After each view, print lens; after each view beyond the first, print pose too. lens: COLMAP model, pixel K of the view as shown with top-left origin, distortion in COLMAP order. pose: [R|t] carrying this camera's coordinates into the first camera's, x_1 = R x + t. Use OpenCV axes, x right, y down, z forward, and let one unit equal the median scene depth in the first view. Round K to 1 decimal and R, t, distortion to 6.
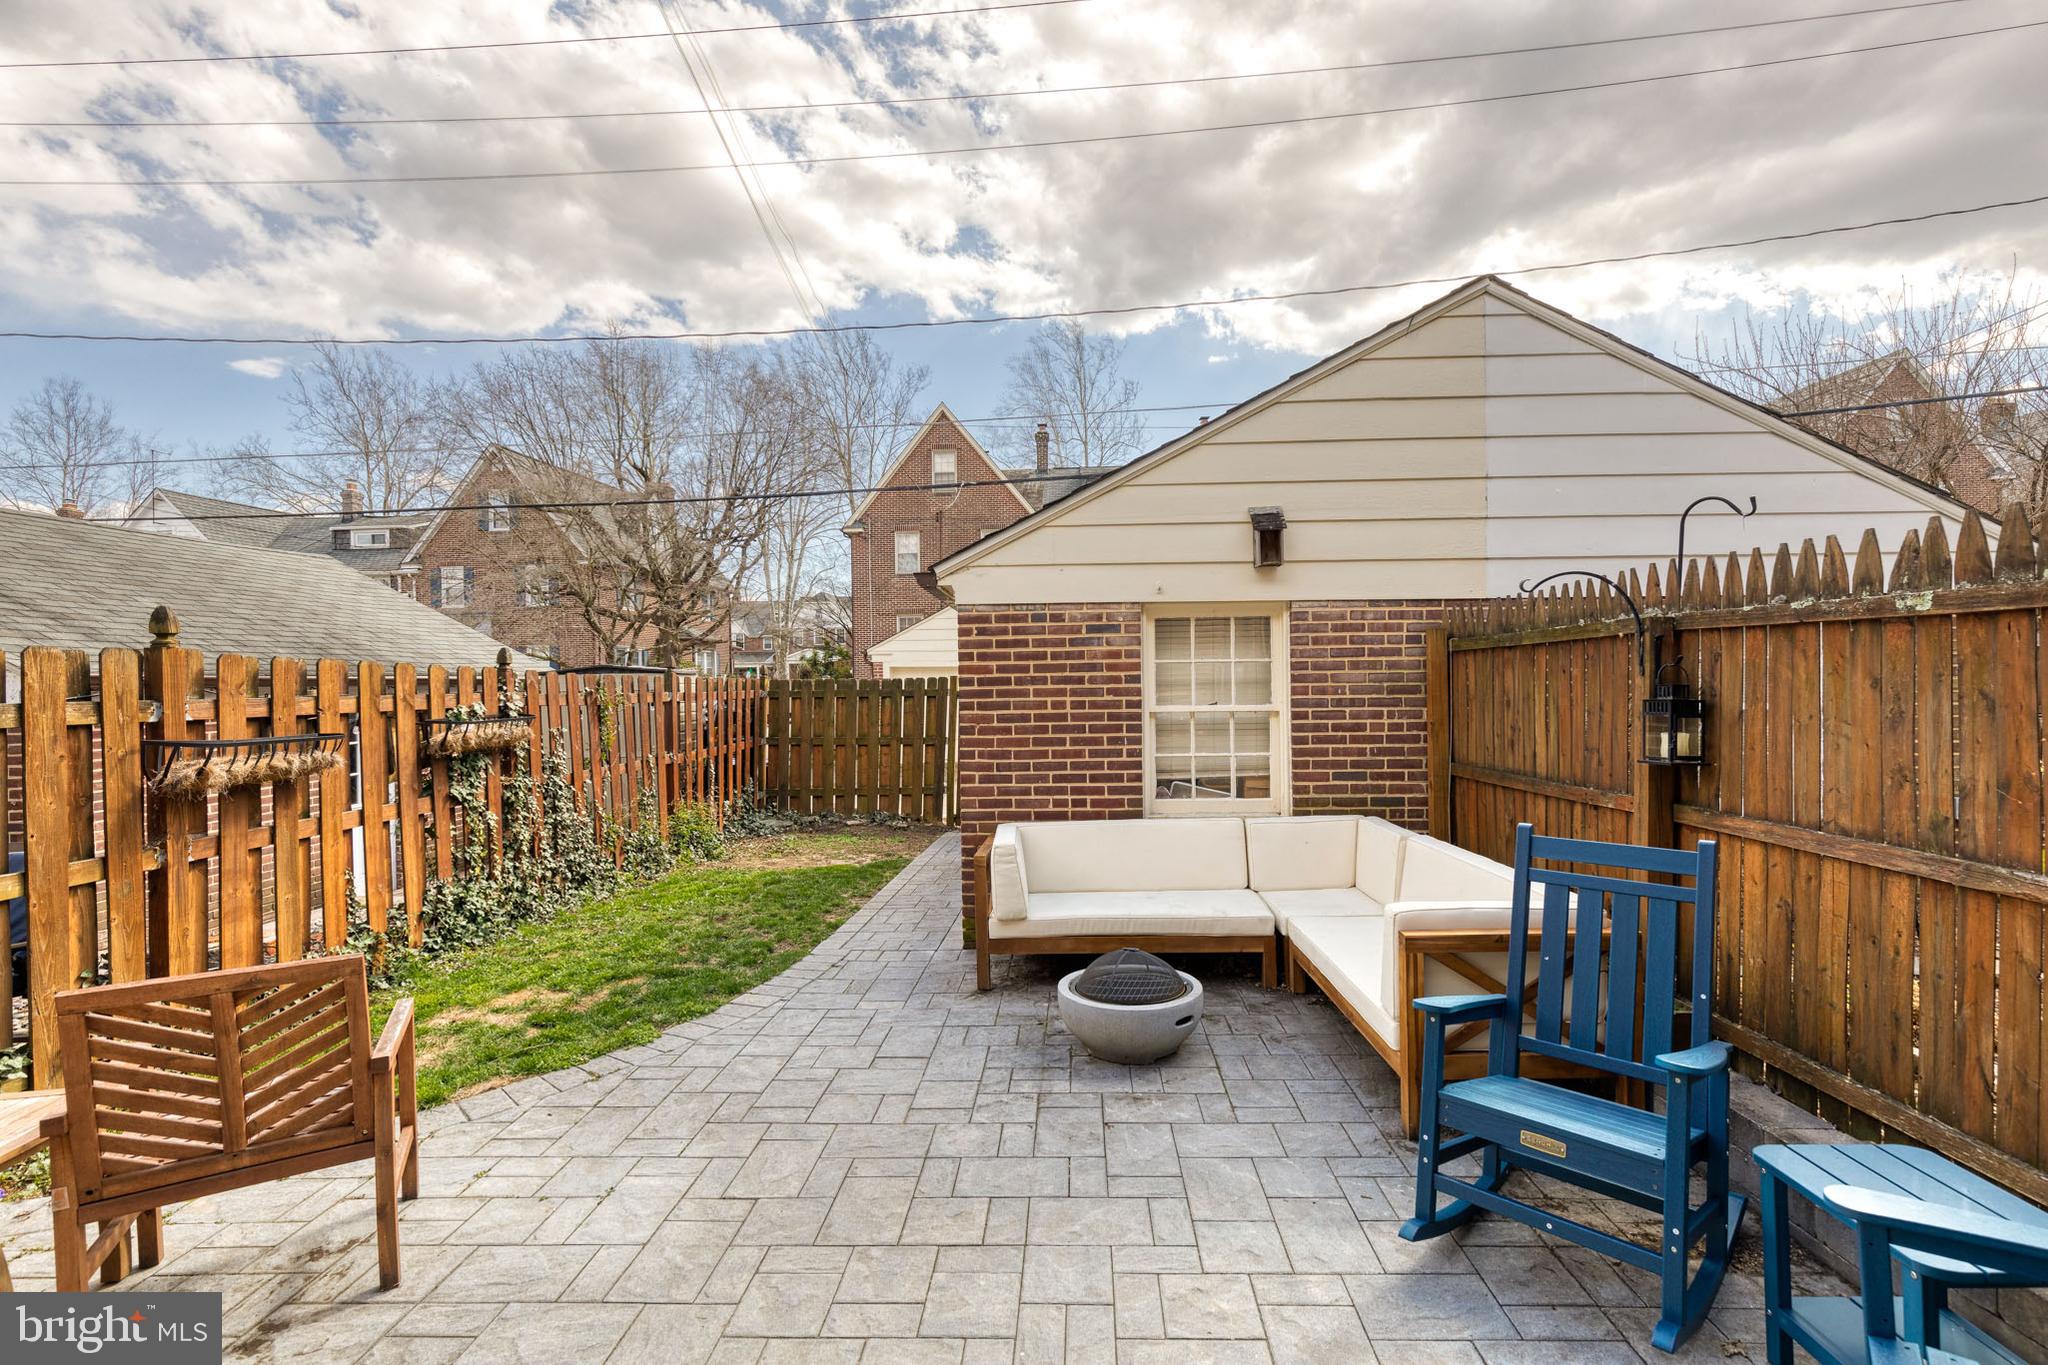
lens RADIAL K [[918.6, 0, 1039.6], [0, 918.6, 688.3], [0, 0, 1]] dist [0.009166, -0.000657]
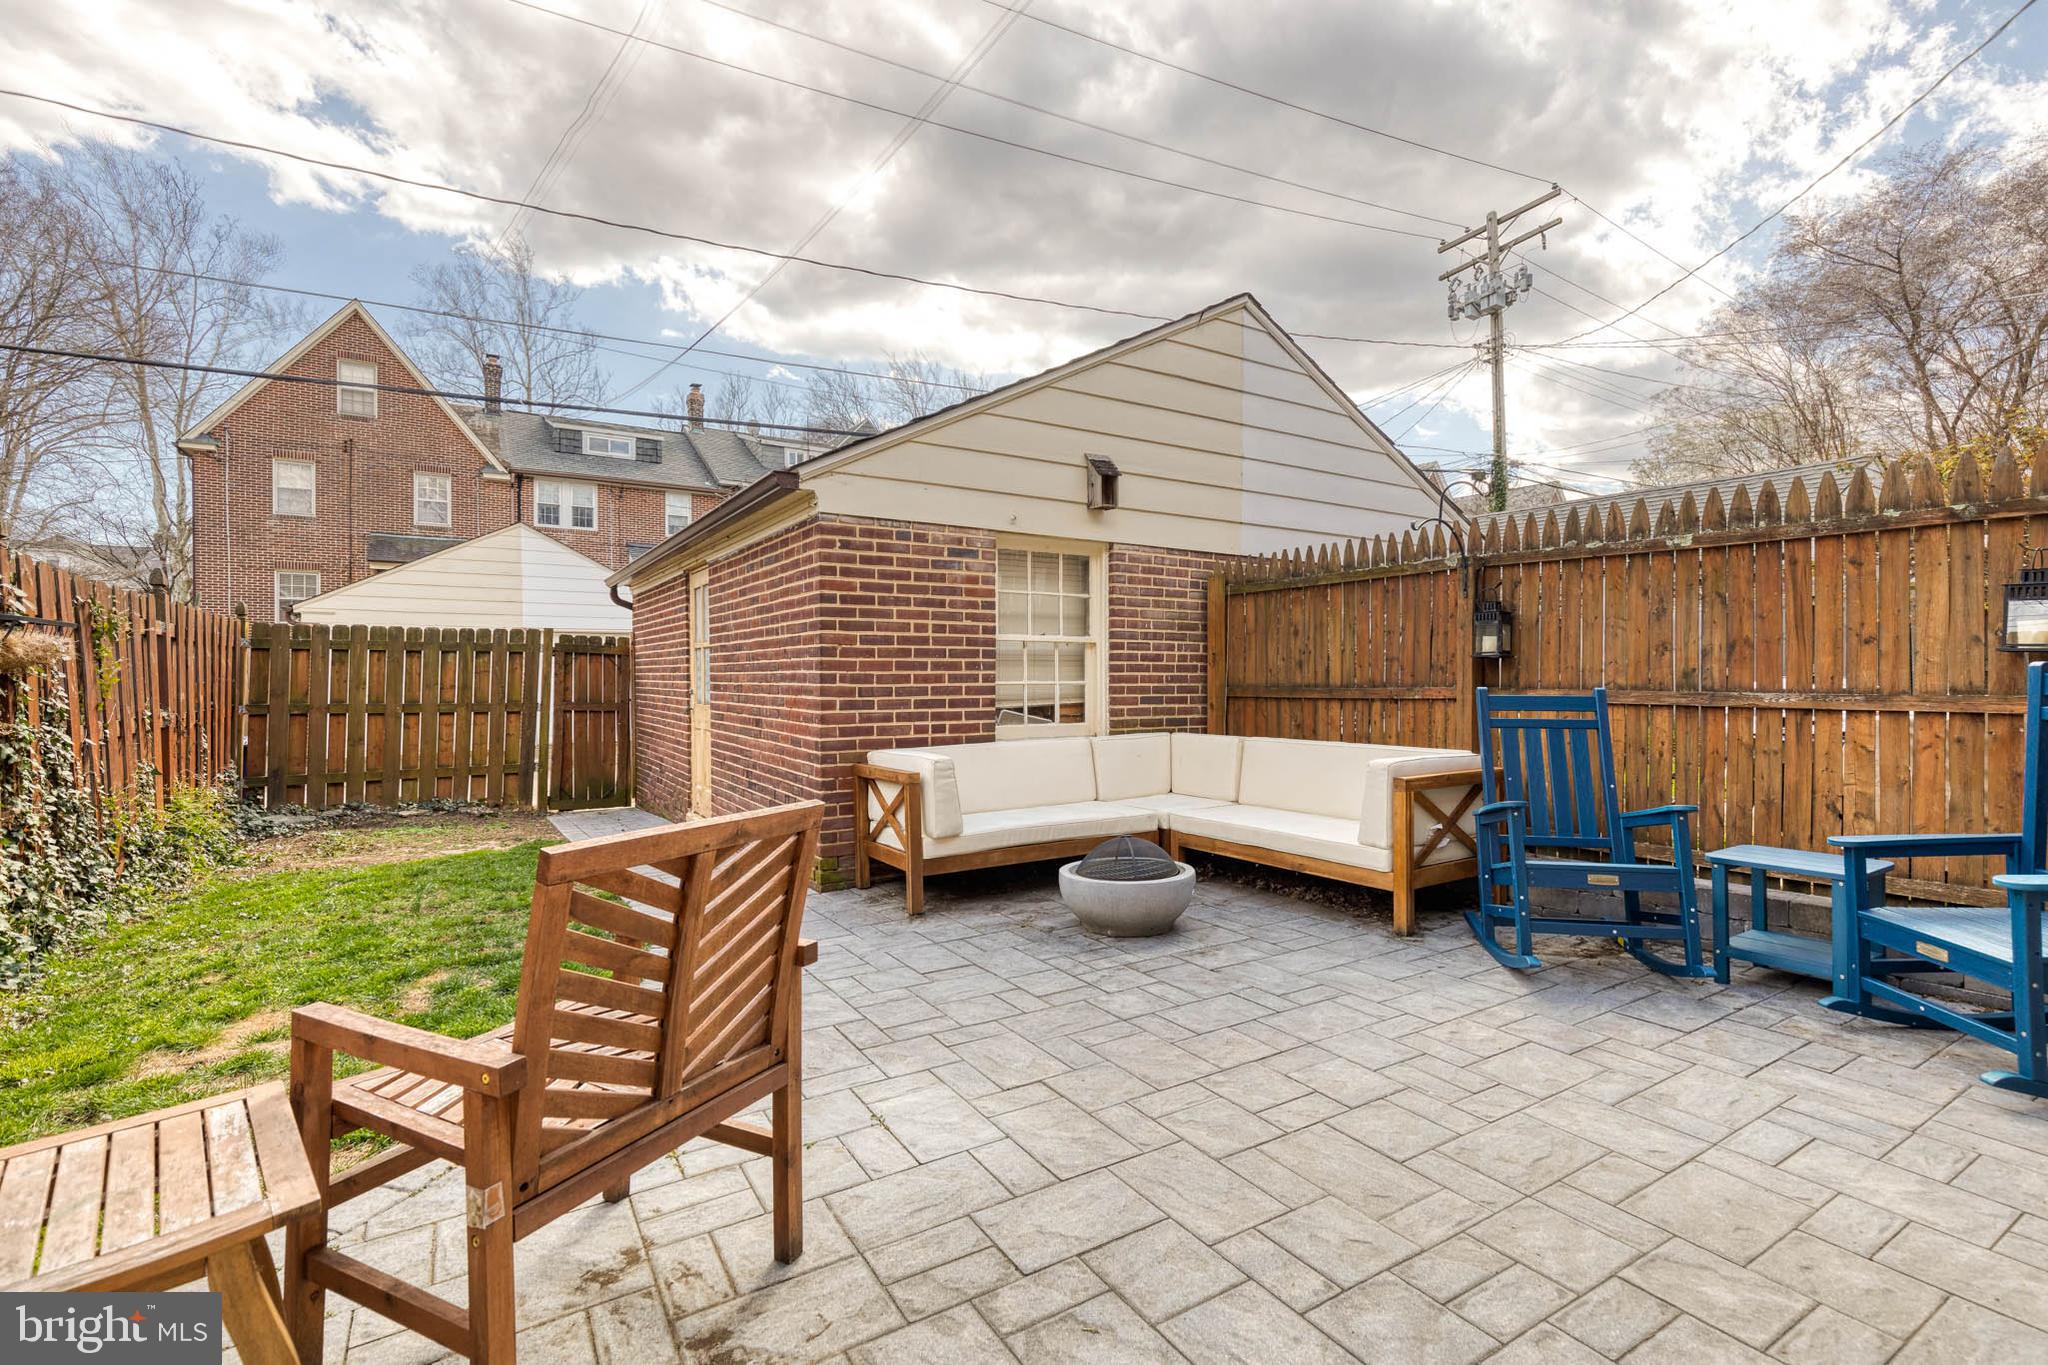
lens RADIAL K [[918.6, 0, 1059.9], [0, 918.6, 682.3], [0, 0, 1]] dist [0.009166, -0.000657]
pose [[0.828099, 0.009012, 0.560509, -0.402307], [-0.007196, 0.999959, -0.005447, 0.079963], [-0.560535, 0.000478, 0.828131, 0.113304]]
